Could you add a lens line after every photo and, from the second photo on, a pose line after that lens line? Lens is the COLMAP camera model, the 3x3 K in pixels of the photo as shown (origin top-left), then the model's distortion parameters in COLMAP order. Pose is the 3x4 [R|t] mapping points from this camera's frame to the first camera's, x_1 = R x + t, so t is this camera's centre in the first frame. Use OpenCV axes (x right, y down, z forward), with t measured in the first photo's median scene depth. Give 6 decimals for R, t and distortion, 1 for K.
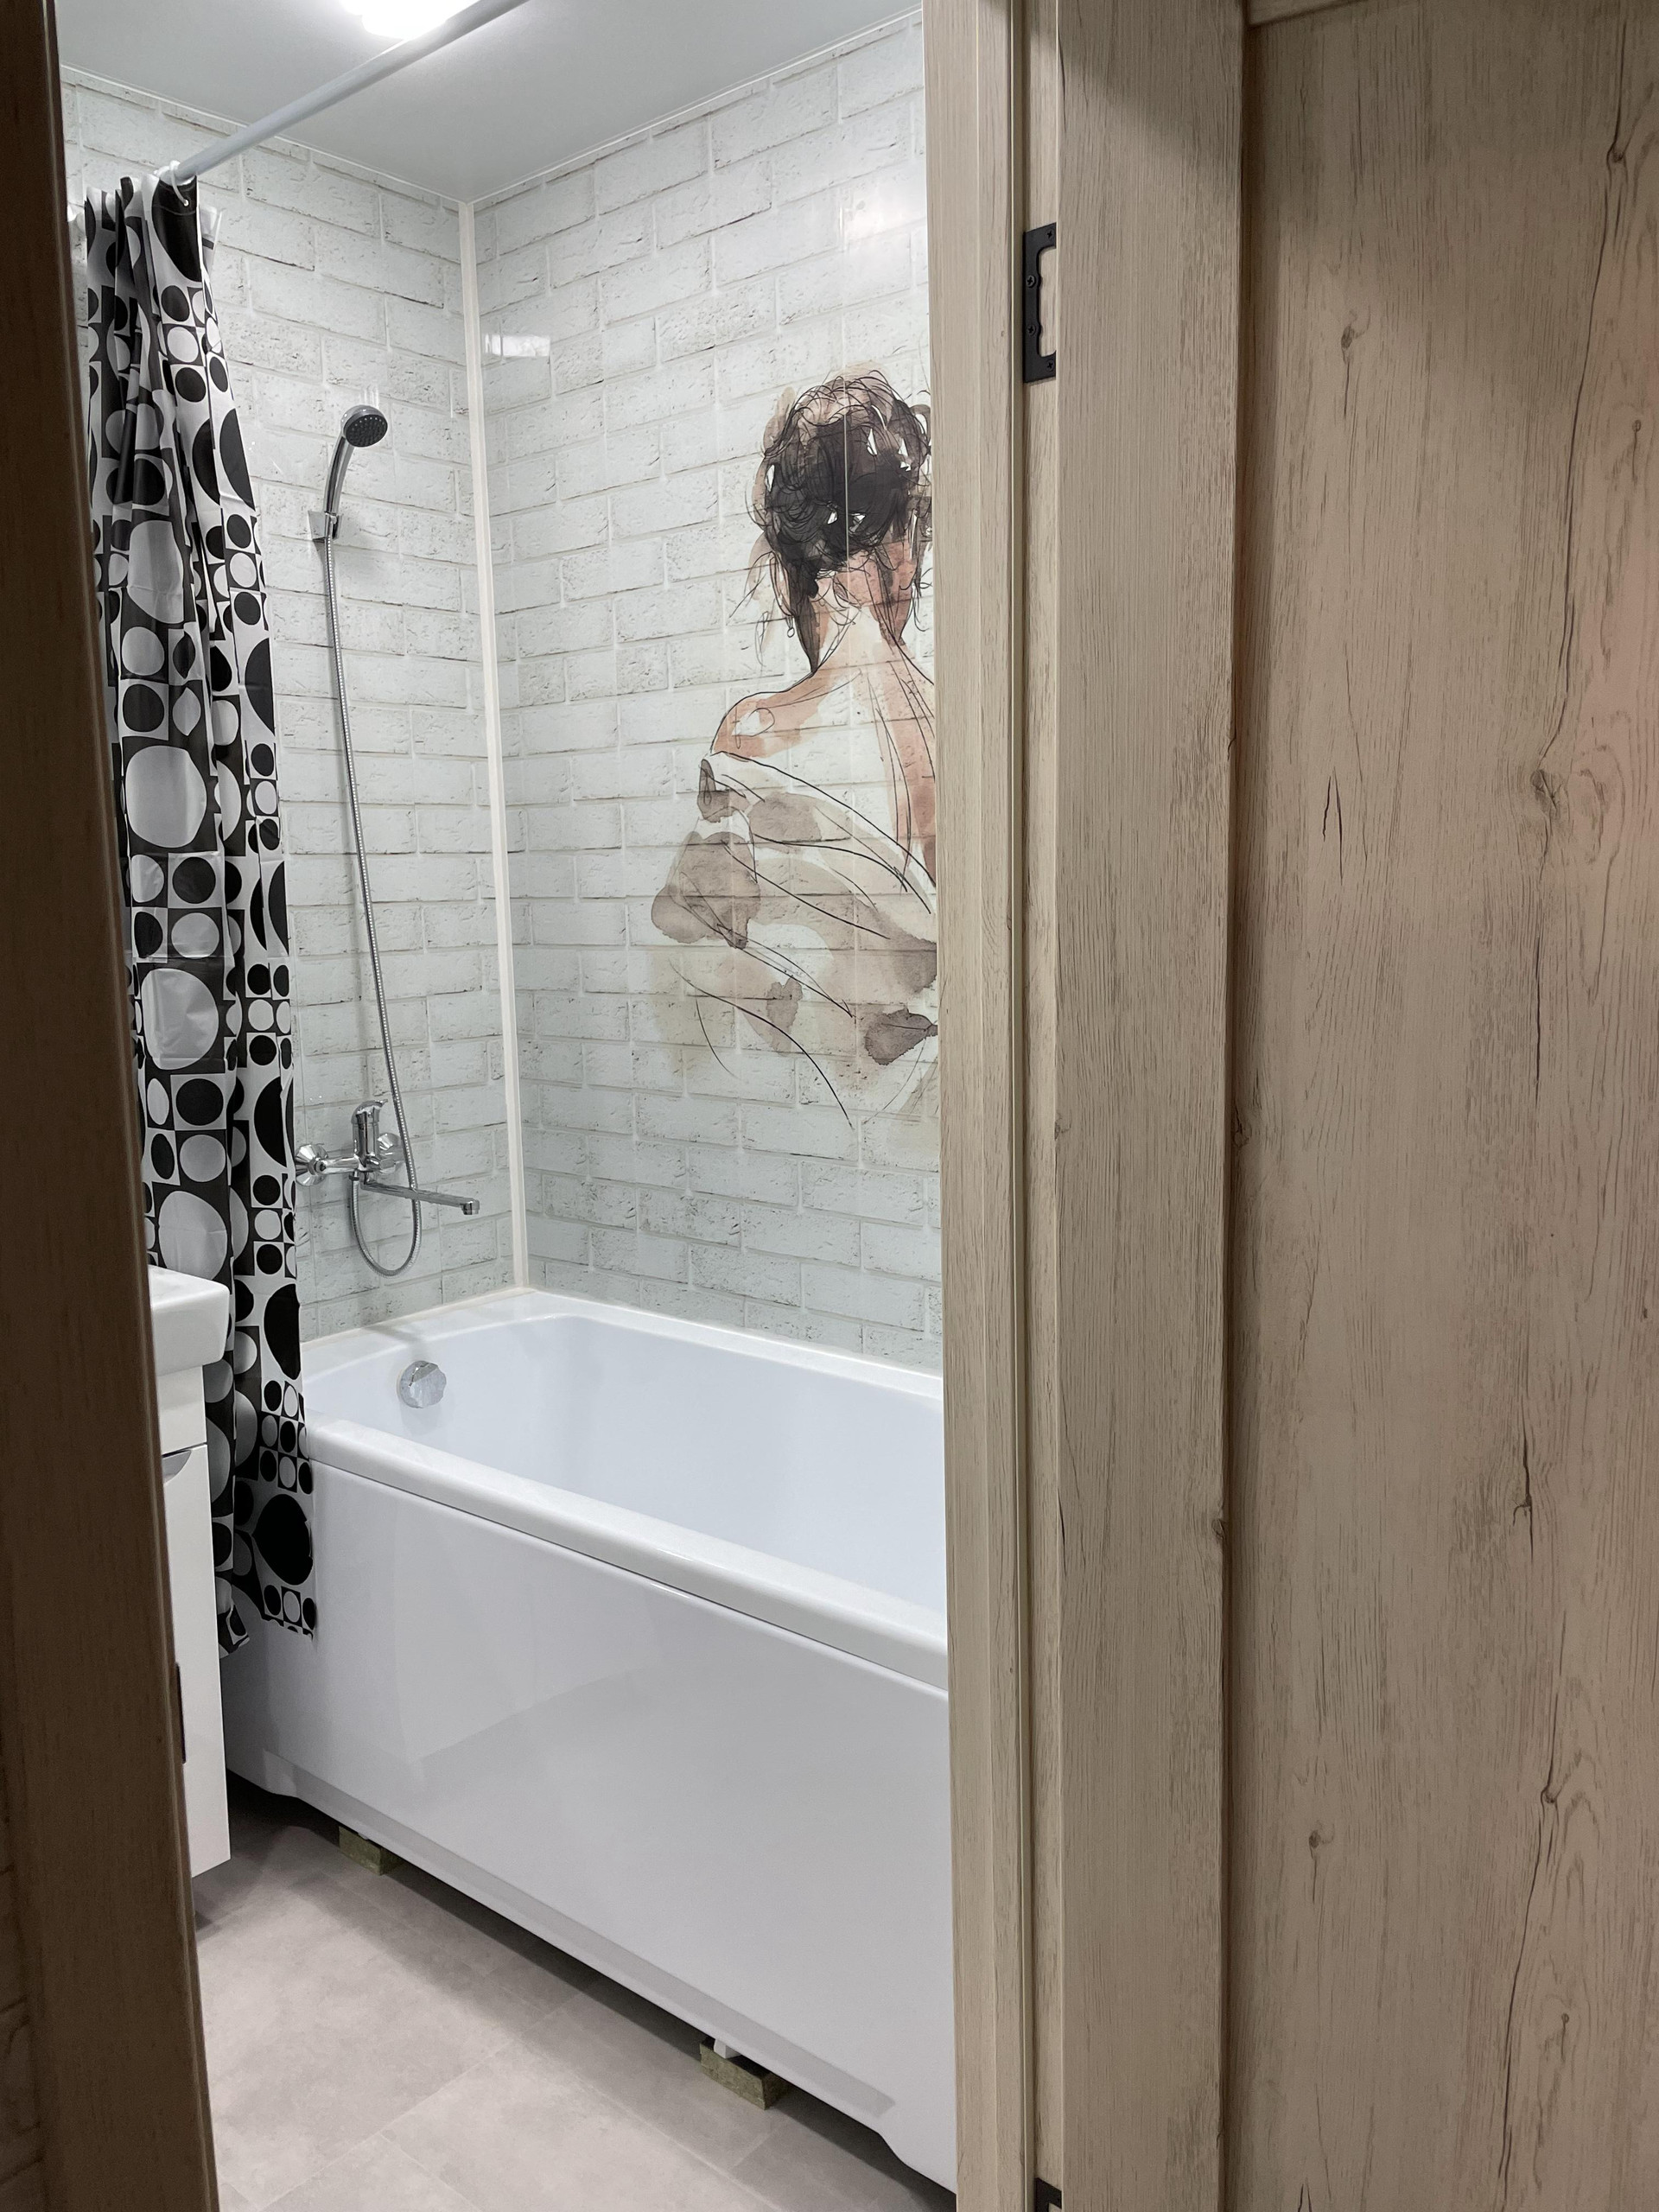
lens RADIAL K [[1674.5, 0, 847.5], [0, 1674.5, 1113.4], [0, 0, 1]] dist [0.084680, -0.117236]
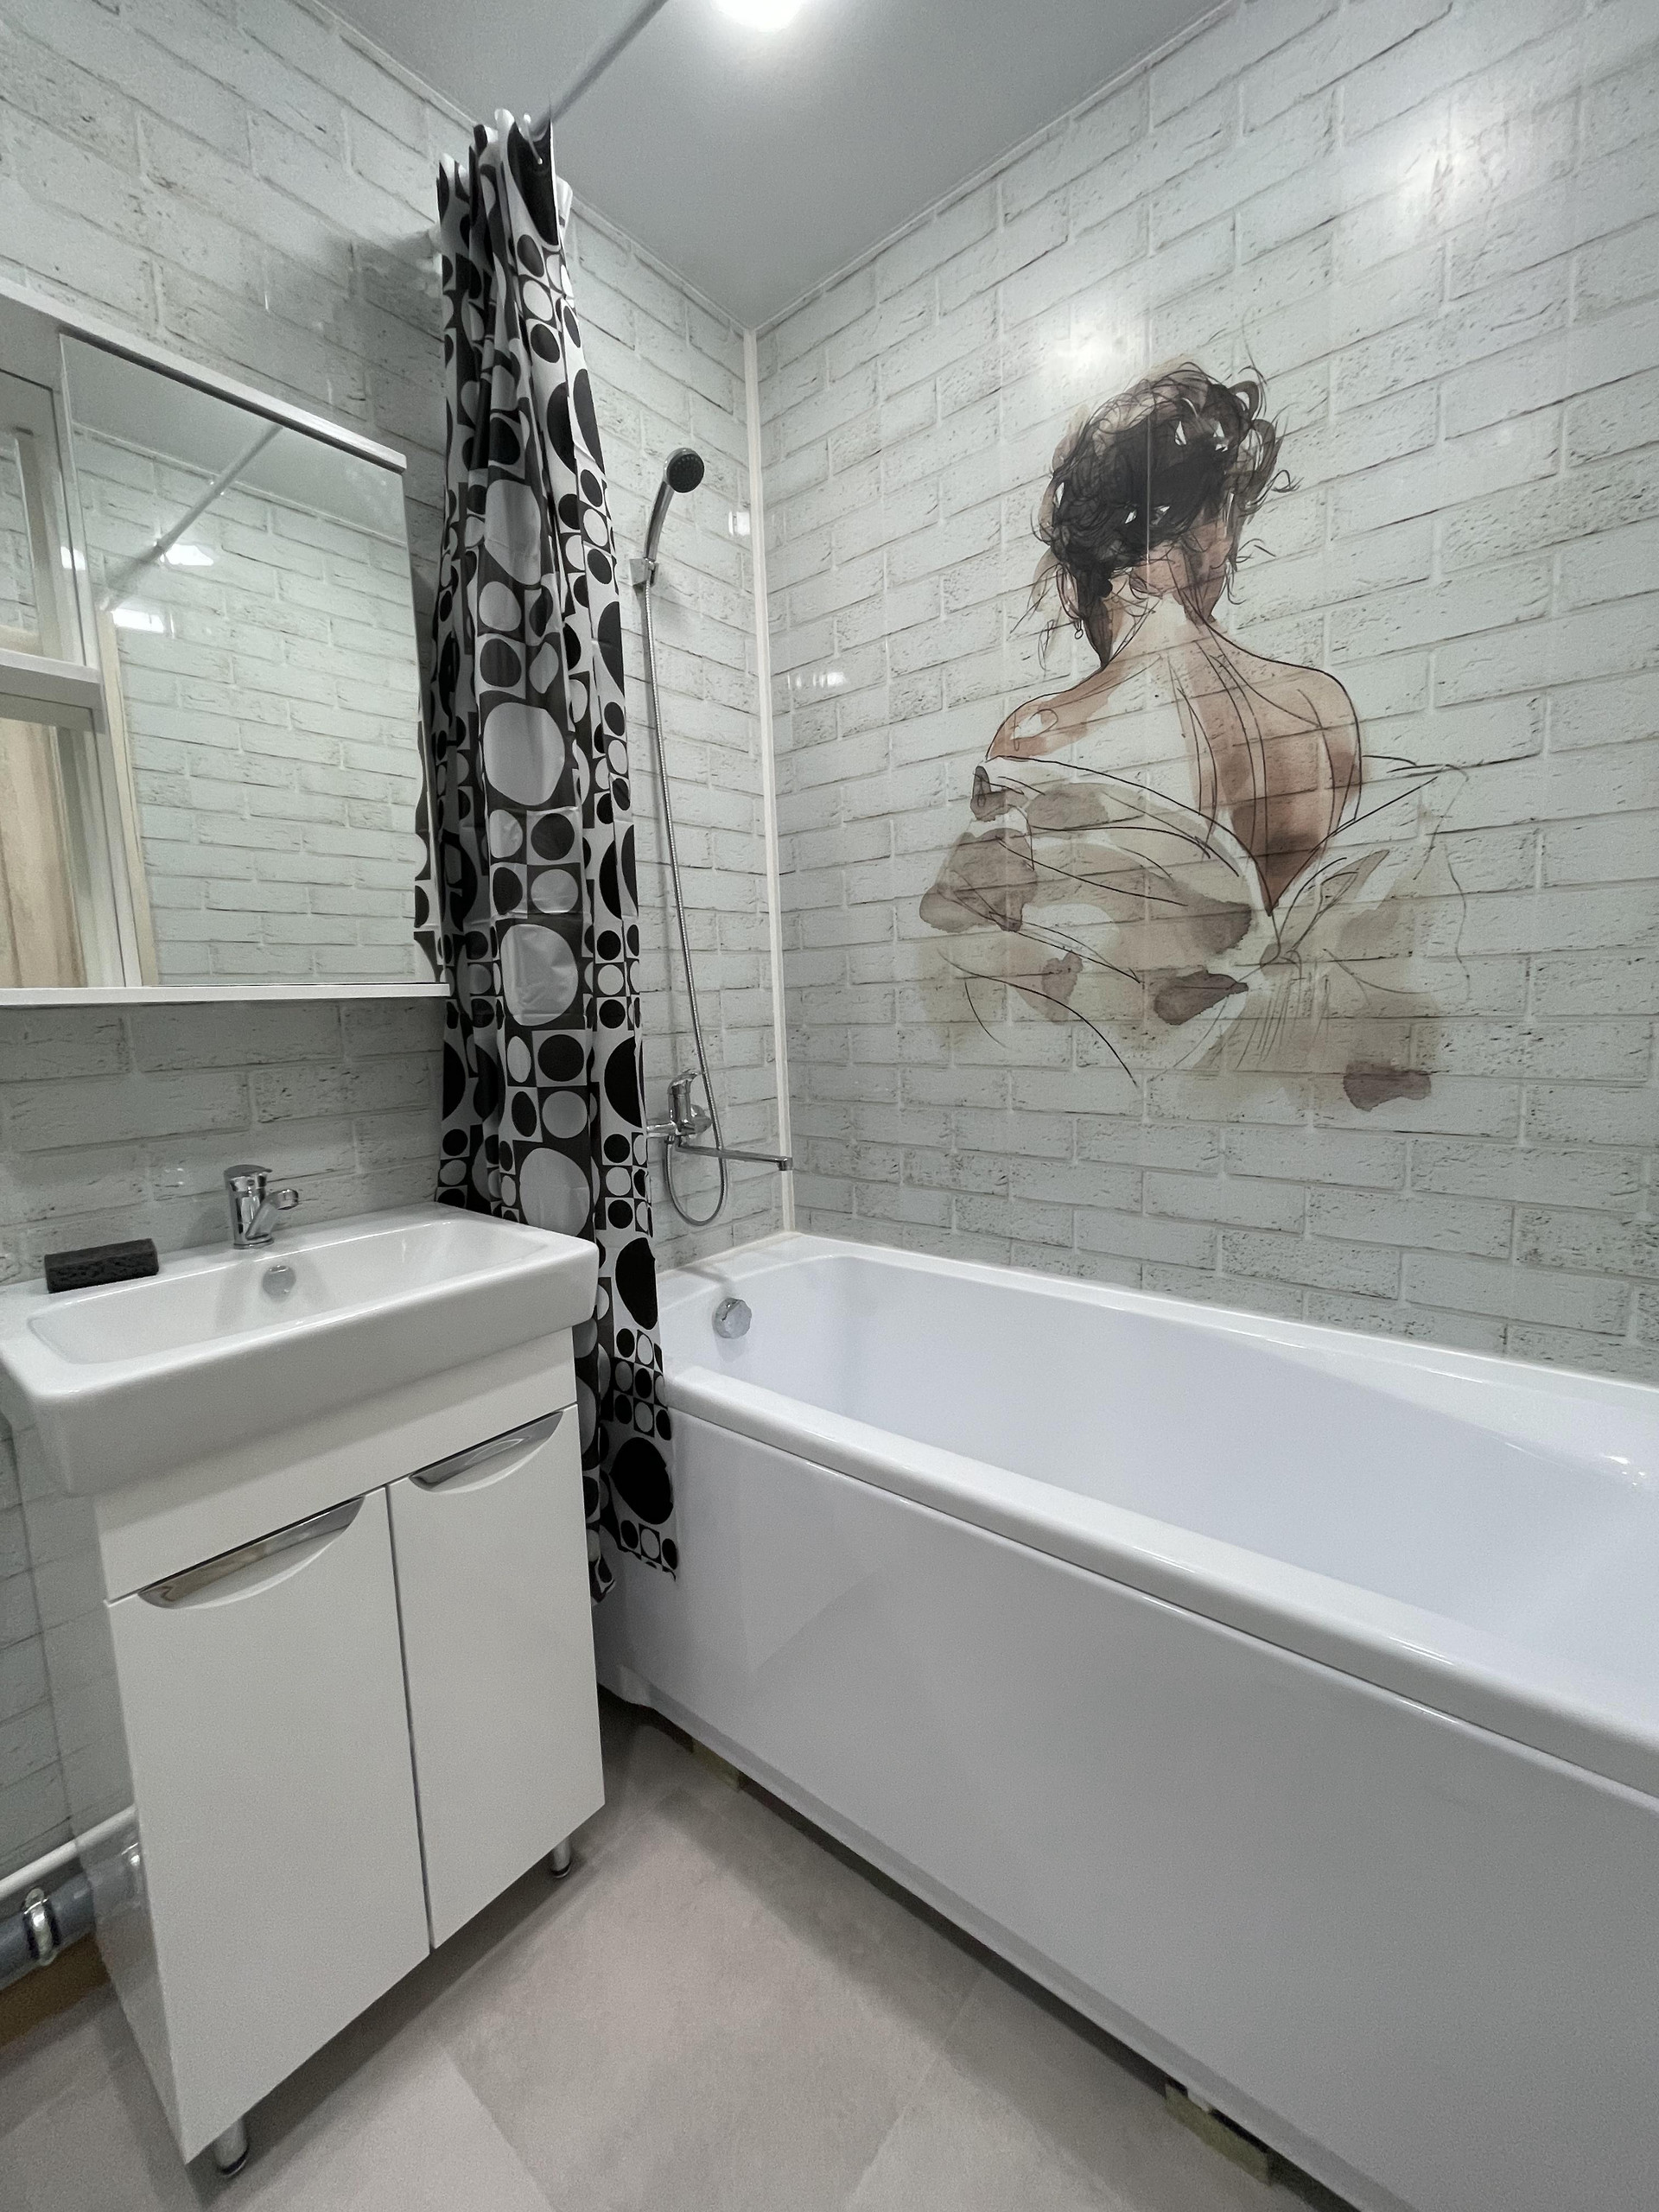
lens RADIAL K [[881.3, 0, 833.5], [0, 881.3, 1122.9], [0, 0, 1]] dist [-0.006977, 0.000098]
pose [[0.999763, -0.017012, 0.013573, -0.214483], [0.017056, 0.999850, -0.003118, 0.033289], [-0.013518, 0.003348, 0.999903, 0.446412]]
